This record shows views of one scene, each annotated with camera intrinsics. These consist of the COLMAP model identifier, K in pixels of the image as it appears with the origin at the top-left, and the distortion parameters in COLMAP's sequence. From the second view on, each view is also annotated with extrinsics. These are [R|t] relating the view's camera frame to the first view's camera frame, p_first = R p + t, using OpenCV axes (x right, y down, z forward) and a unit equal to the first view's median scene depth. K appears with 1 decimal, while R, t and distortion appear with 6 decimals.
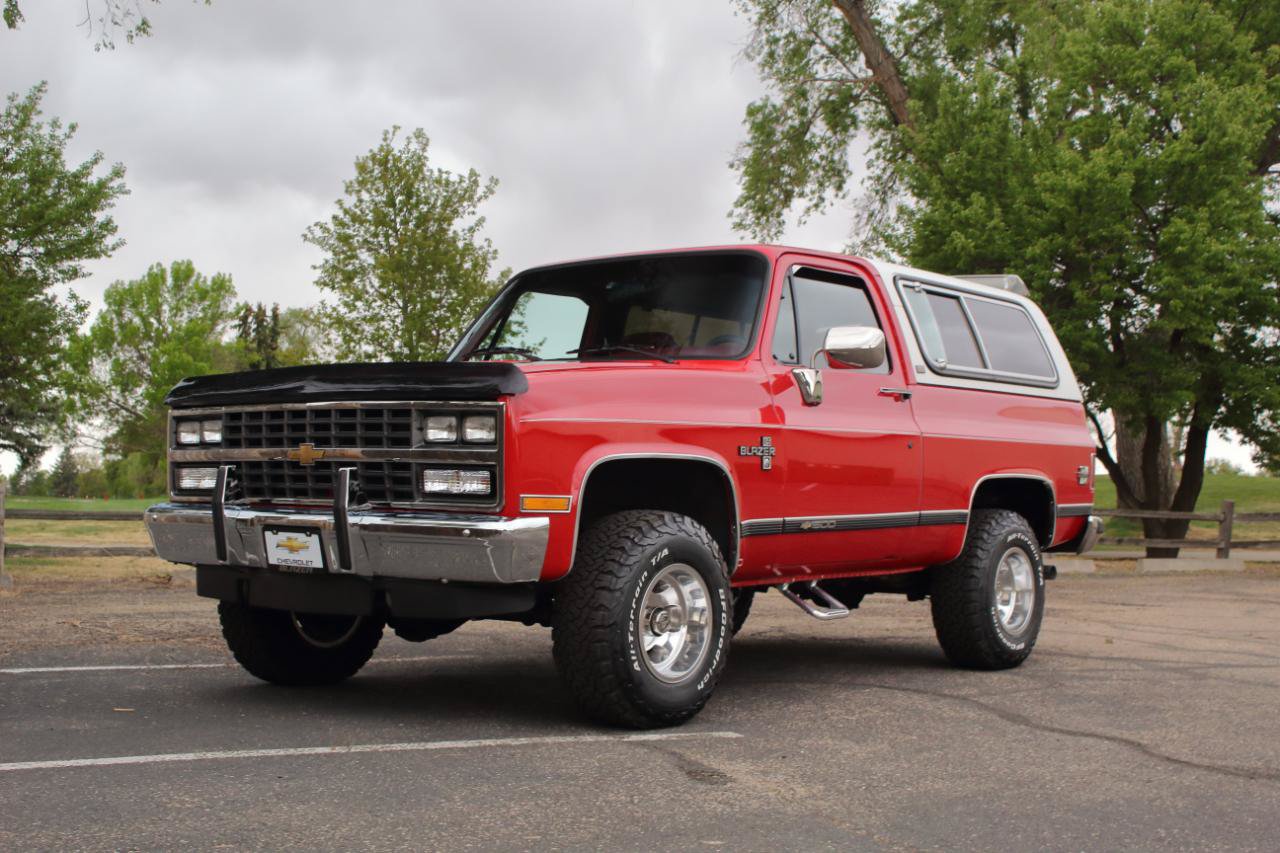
lens RADIAL K [[1717.6, 0, 633.3], [0, 1717.6, 427.7], [0, 0, 1]] dist [-0.060095, 0.050526]
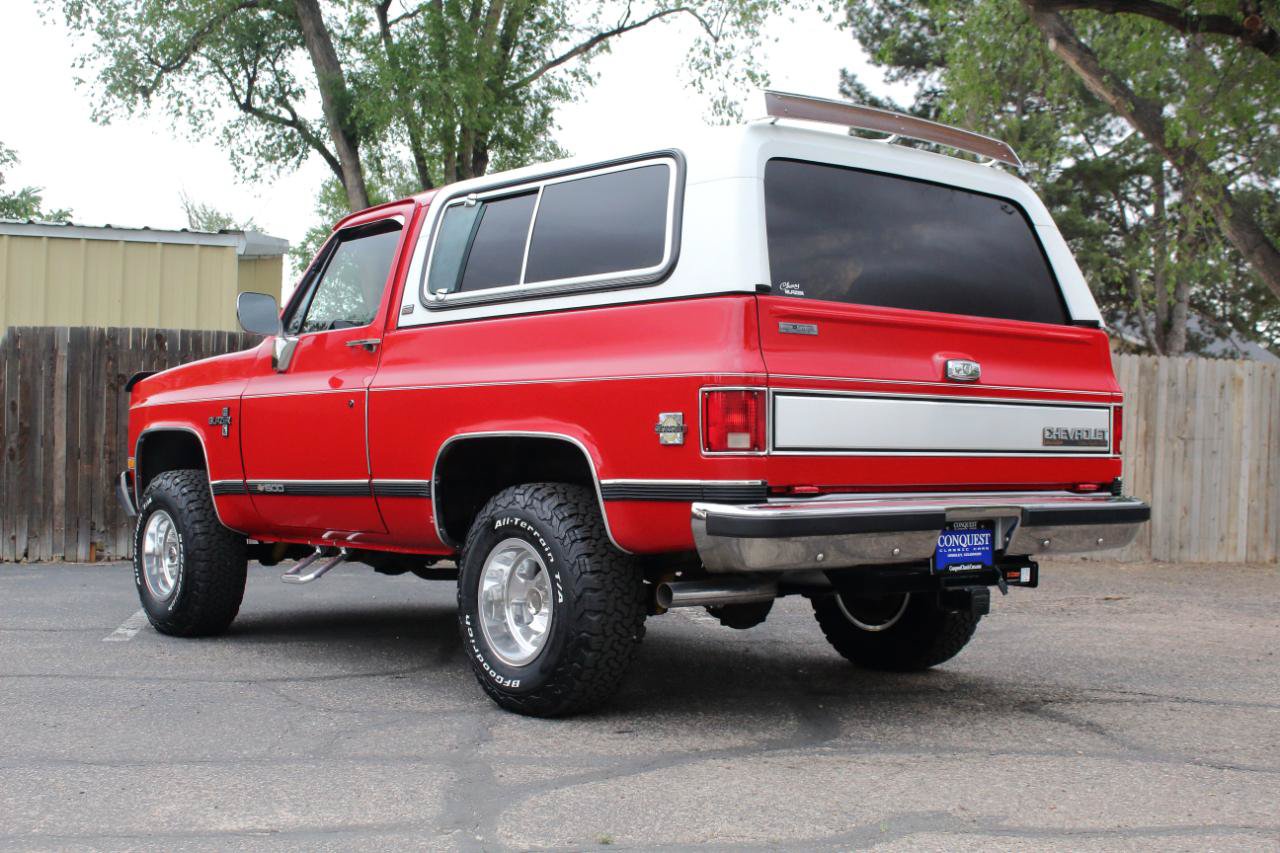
lens RADIAL K [[1607.1, 0, 627.7], [0, 1607.1, 428.4], [0, 0, 1]] dist [-0.088895, 0.120921]
pose [[-0.201766, -0.027430, -0.979050, 0.809718], [0.023417, 0.999187, -0.032820, 0.046107], [0.979154, -0.029548, -0.200960, 1.126520]]
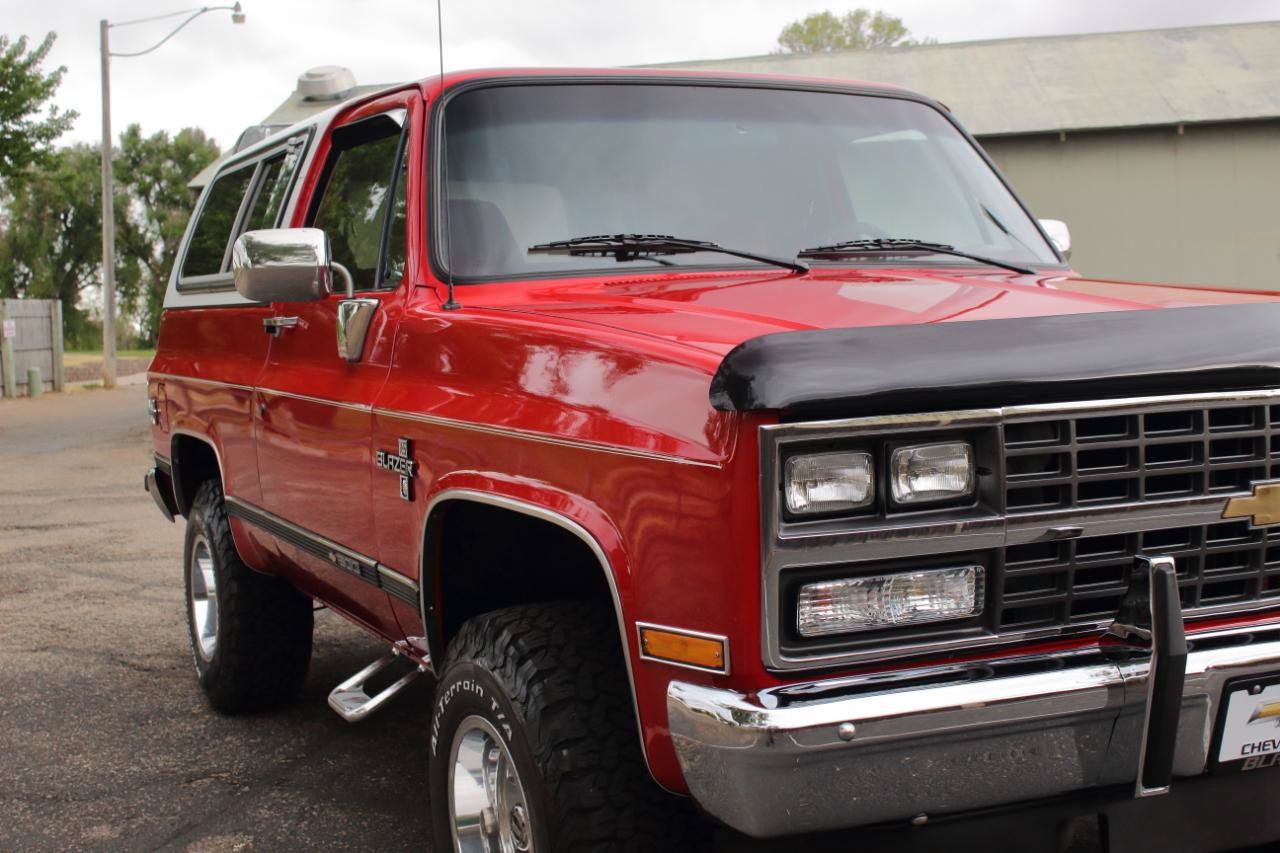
lens RADIAL K [[1665.6, 0, 636.7], [0, 1665.6, 424.1], [0, 0, 1]] dist [-0.063149, 0.076464]
pose [[0.423620, -0.093975, 0.900952, -0.464899], [0.004947, 0.994829, 0.101441, -0.035938], [-0.905826, -0.038515, 0.421895, 0.690201]]
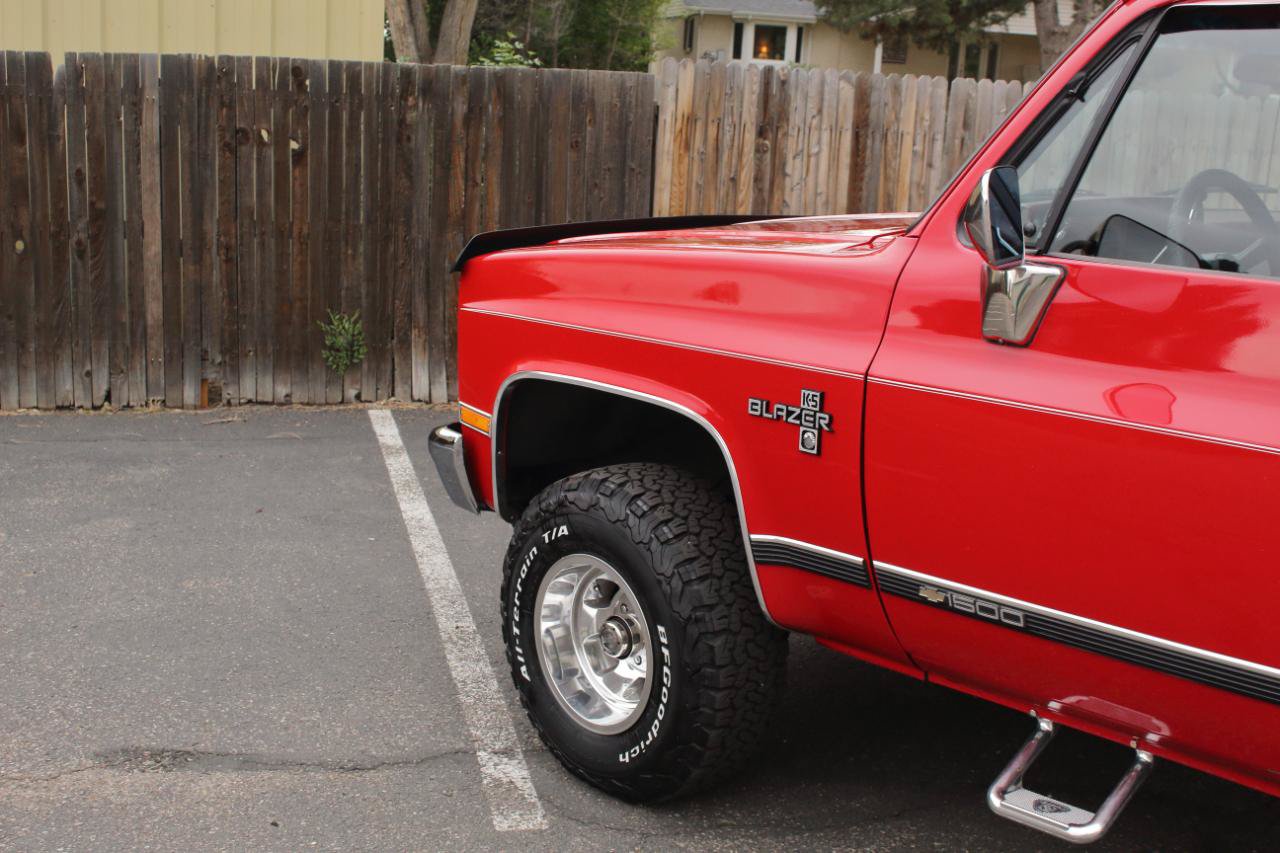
lens RADIAL K [[1622.7, 0, 635.3], [0, 1622.7, 438.4], [0, 0, 1]] dist [-0.078744, 0.070240]
pose [[-0.160968, 0.181240, -0.970176, 0.425951], [0.003427, 0.983091, 0.183084, -0.052849], [0.986954, 0.026146, -0.158867, 0.784476]]
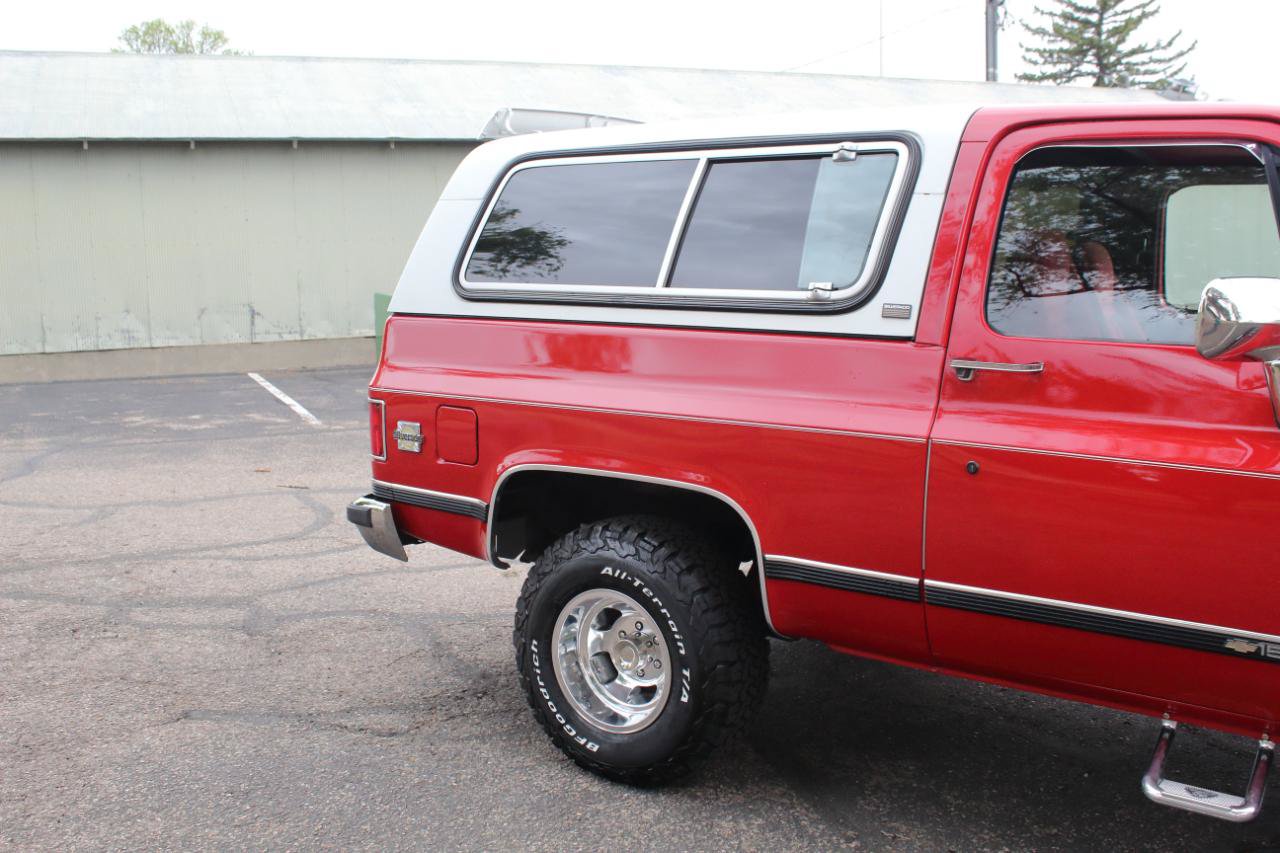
lens RADIAL K [[1283.1, 0, 639.4], [0, 1283.1, 426.3], [0, 0, 1]] dist [-0.130335, 0.136816]
pose [[-0.068602, -0.149920, 0.986315, -0.376574], [-0.042005, 0.988202, 0.147285, -0.045967], [-0.996759, -0.031326, -0.074090, 1.129993]]
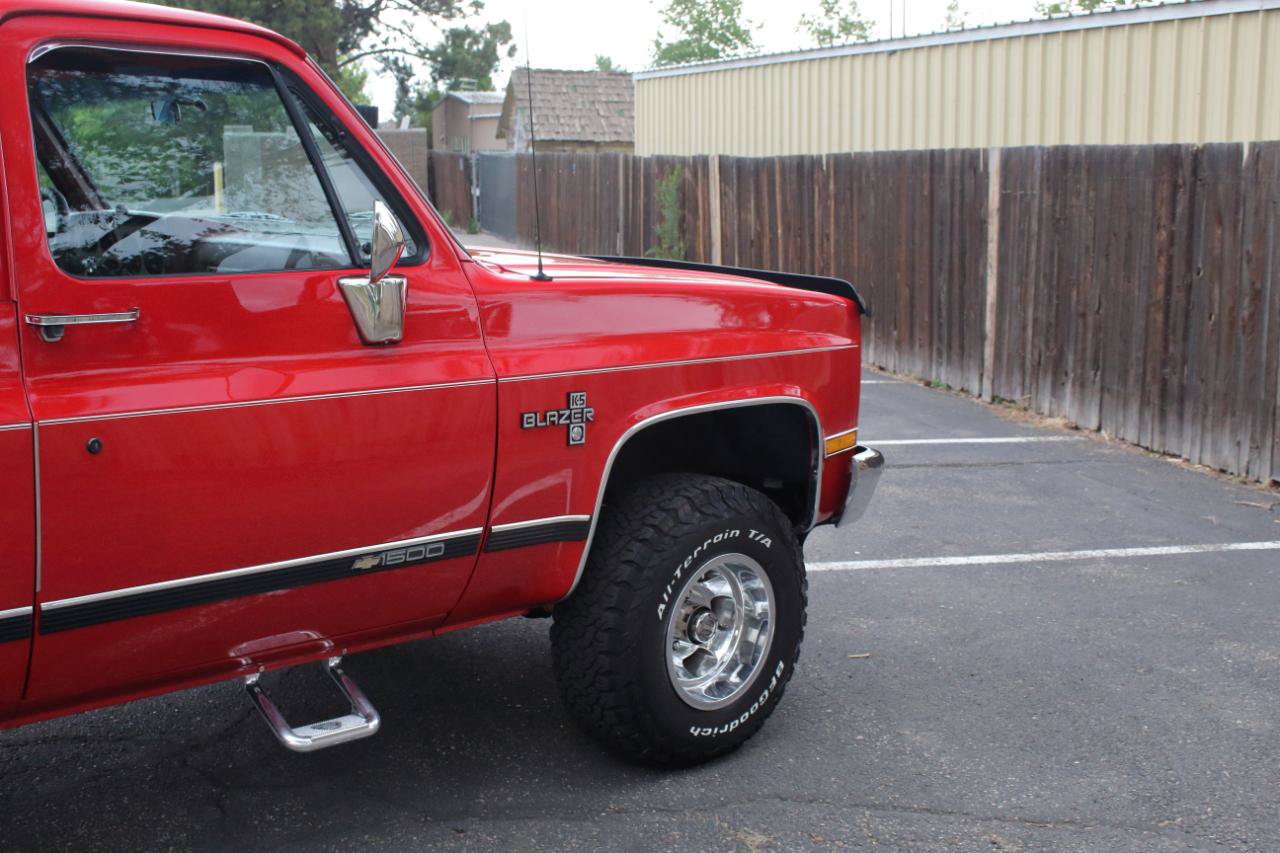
lens RADIAL K [[1607.1, 0, 627.7], [0, 1607.1, 428.4], [0, 0, 1]] dist [-0.088895, 0.120921]
pose [[-0.991156, -0.046166, 0.124414, -0.204138], [-0.030455, 0.991645, 0.125348, -0.038972], [-0.129161, 0.120451, -0.984281, 1.340435]]
